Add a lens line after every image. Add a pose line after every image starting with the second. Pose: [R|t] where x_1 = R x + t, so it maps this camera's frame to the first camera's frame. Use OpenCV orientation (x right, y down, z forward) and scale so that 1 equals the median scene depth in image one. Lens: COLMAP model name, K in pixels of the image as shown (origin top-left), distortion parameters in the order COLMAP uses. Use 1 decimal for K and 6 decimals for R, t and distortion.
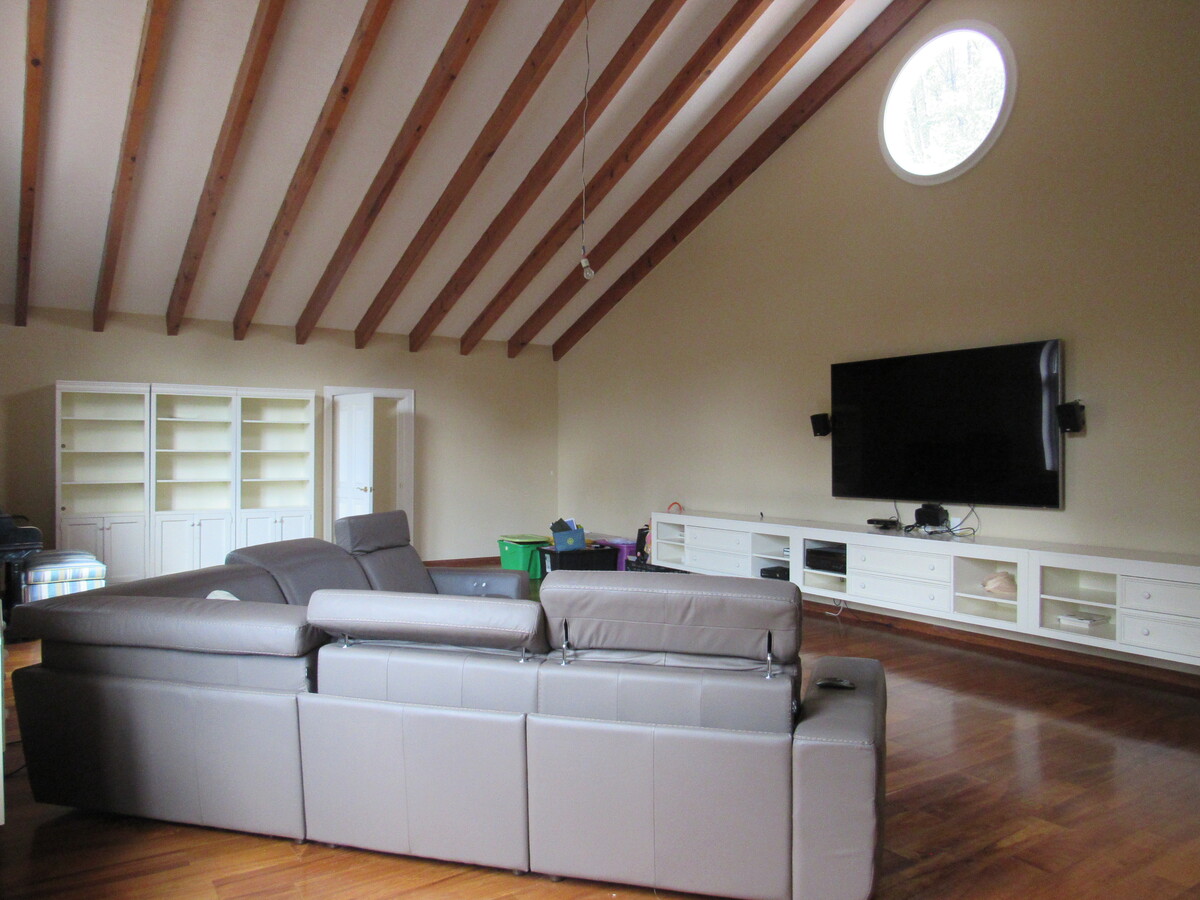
lens RADIAL K [[841.5, 0, 571.3], [0, 841.5, 453.8], [0, 0, 1]] dist [-0.004692, 0.004409]
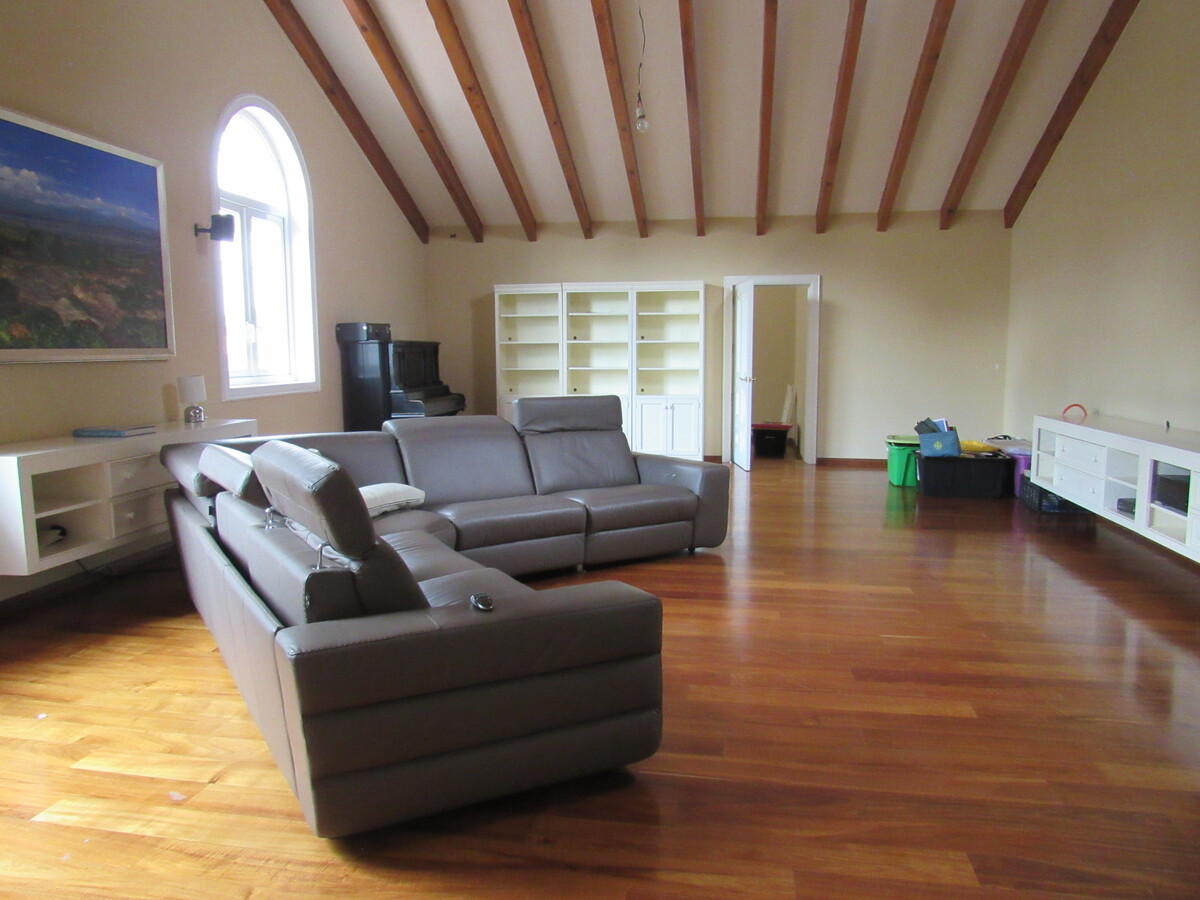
lens RADIAL K [[841.5, 0, 596.6], [0, 841.5, 450.7], [0, 0, 1]] dist [-0.004692, 0.004409]
pose [[0.756469, 0.075189, -0.649693, 0.286312], [0.004968, 0.992681, 0.120668, 0.005029], [0.654011, -0.094509, 0.750558, 0.133987]]
